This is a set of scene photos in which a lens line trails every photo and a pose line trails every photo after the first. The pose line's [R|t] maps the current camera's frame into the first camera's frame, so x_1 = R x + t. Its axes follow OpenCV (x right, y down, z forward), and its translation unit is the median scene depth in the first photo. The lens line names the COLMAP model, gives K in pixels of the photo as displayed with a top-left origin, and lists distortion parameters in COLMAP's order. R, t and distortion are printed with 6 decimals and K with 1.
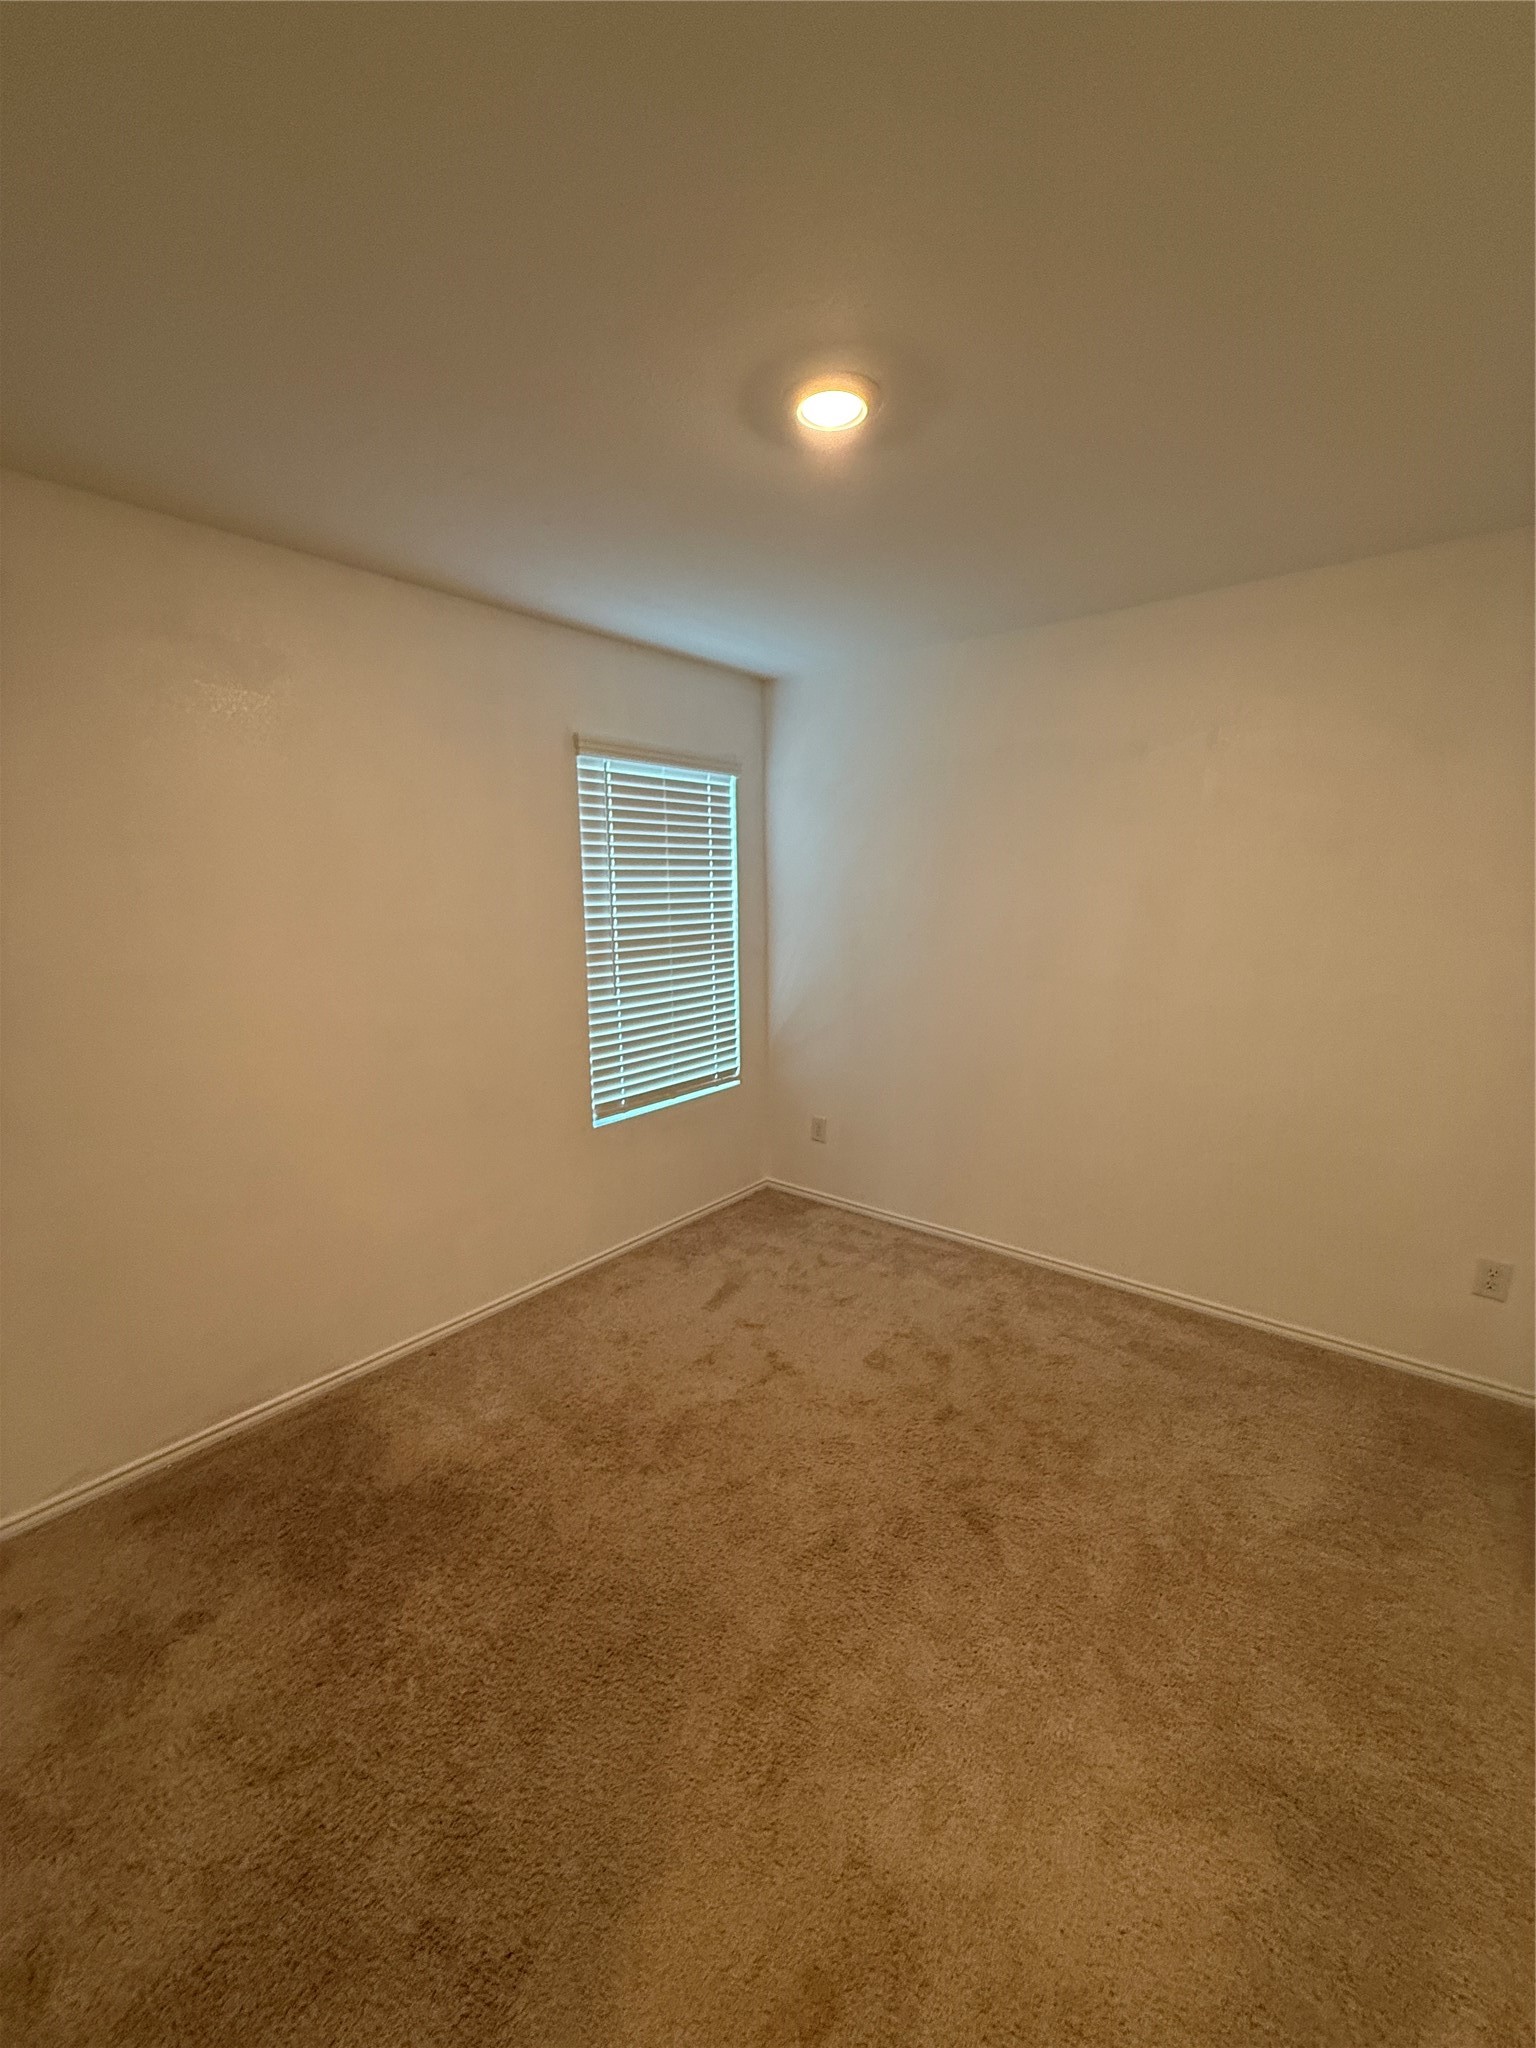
lens RADIAL K [[817.8, 0, 767.8], [0, 817.8, 1026.8], [0, 0, 1]] dist [-0.003198, 0.000355]
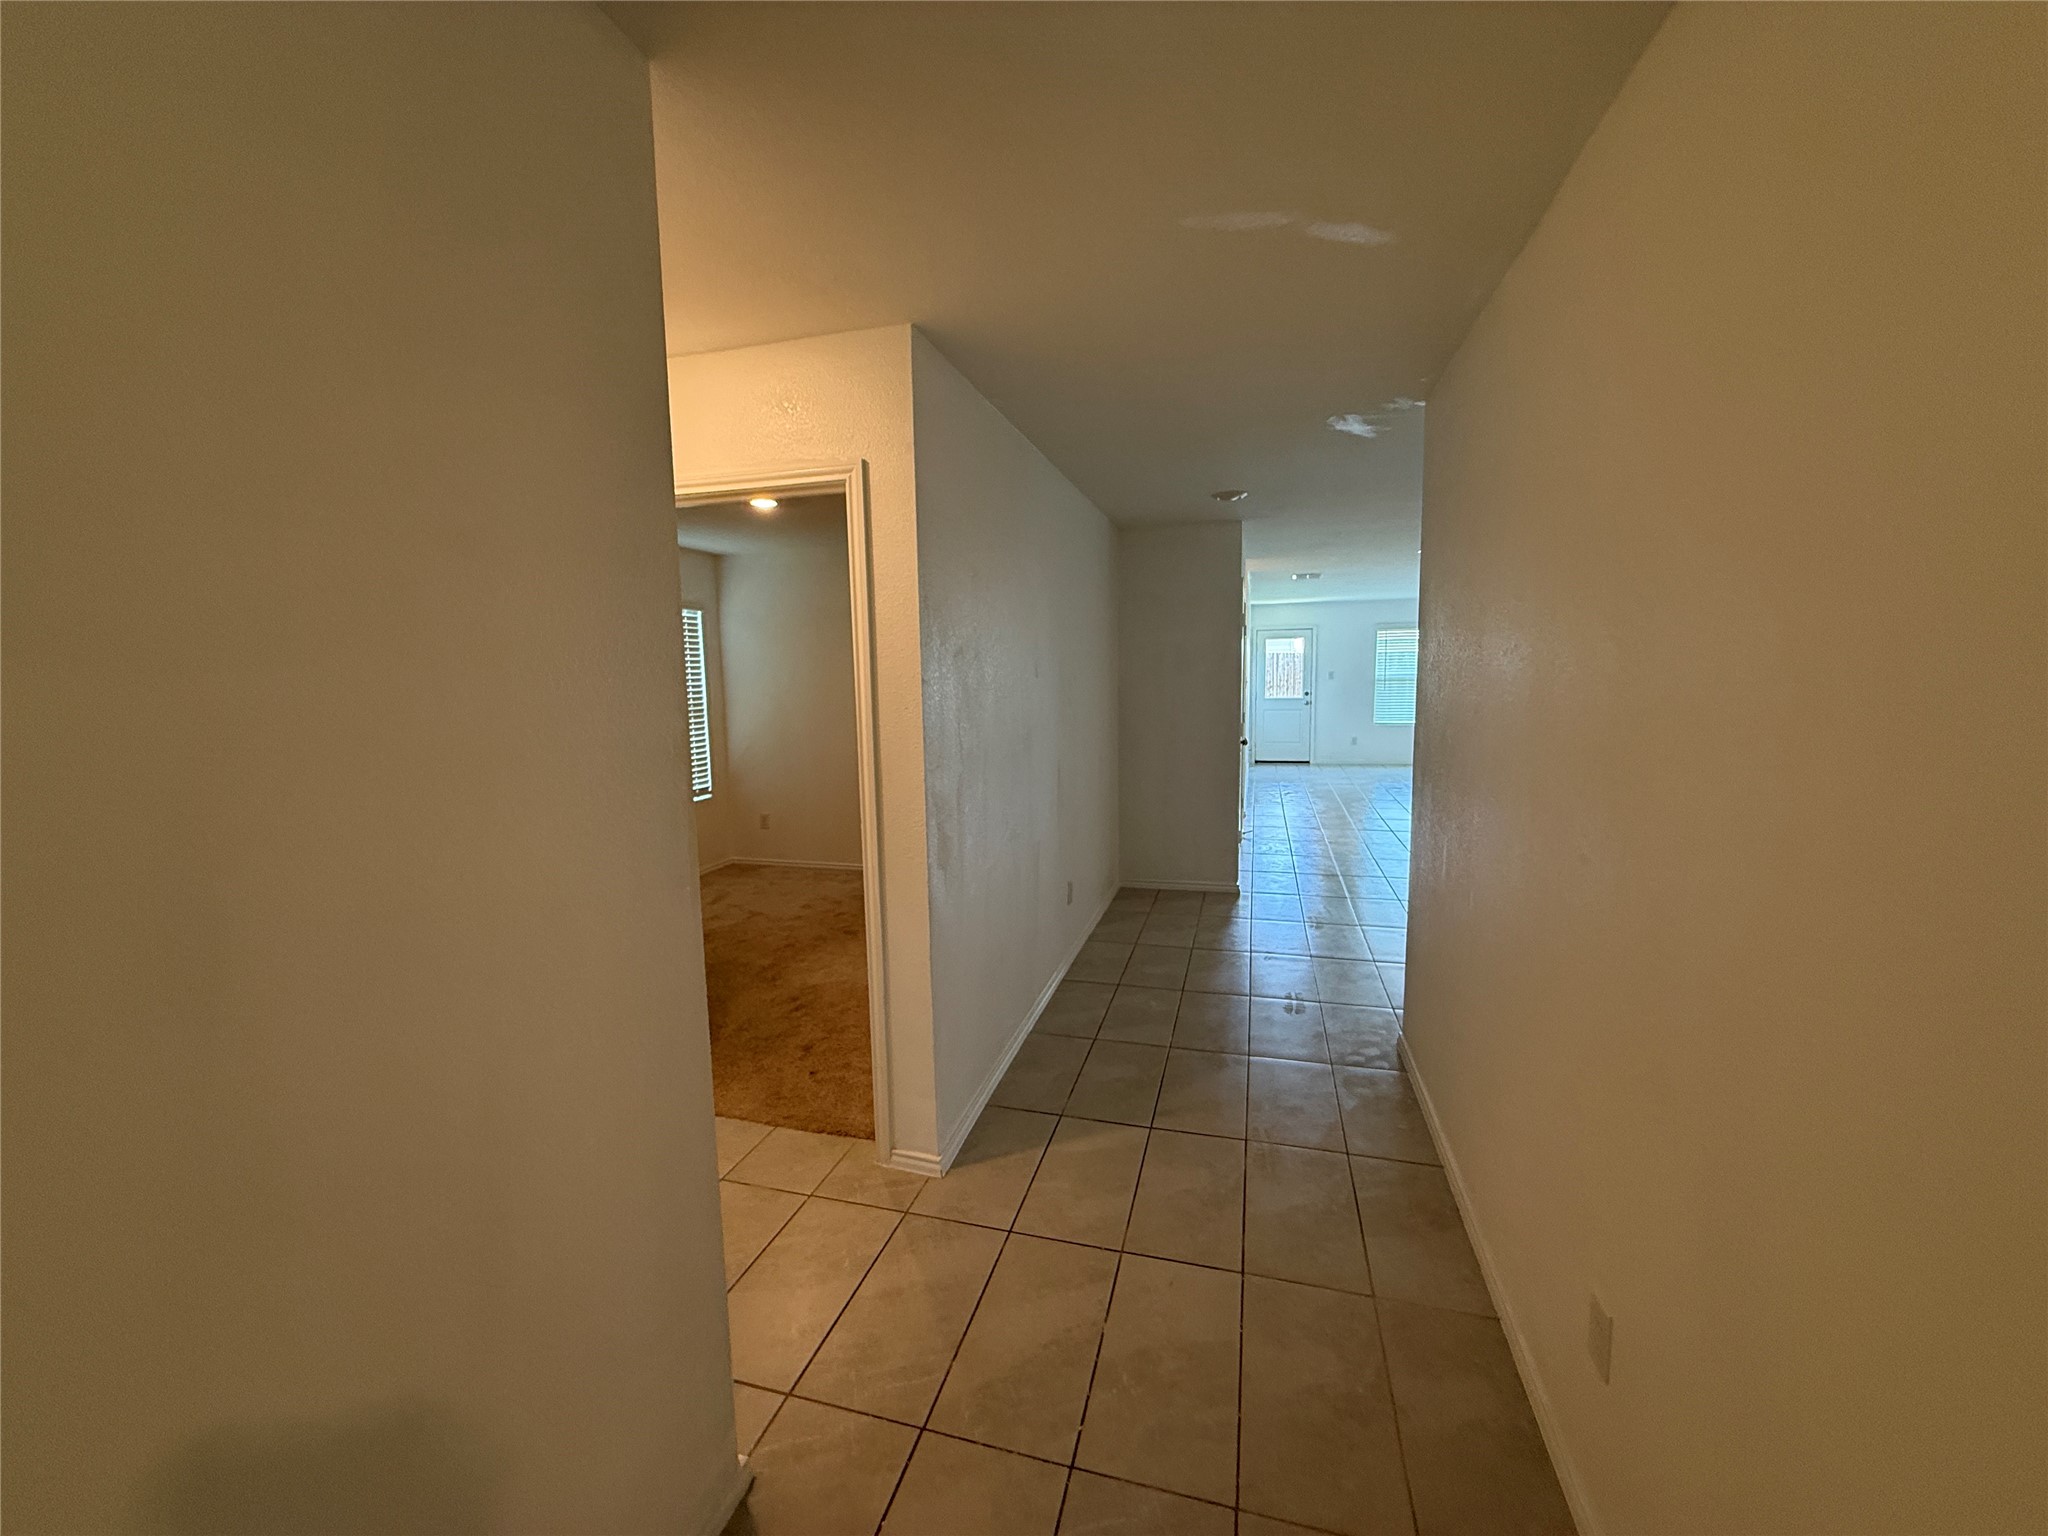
lens RADIAL K [[817.8, 0, 1016.7], [0, 817.8, 763.6], [0, 0, 1]] dist [-0.003198, 0.000355]
pose [[0.922052, -0.050595, 0.383745, -0.107833], [0.077972, 0.995375, -0.056115, 0.160181], [-0.379131, 0.081662, 0.921733, -0.816718]]
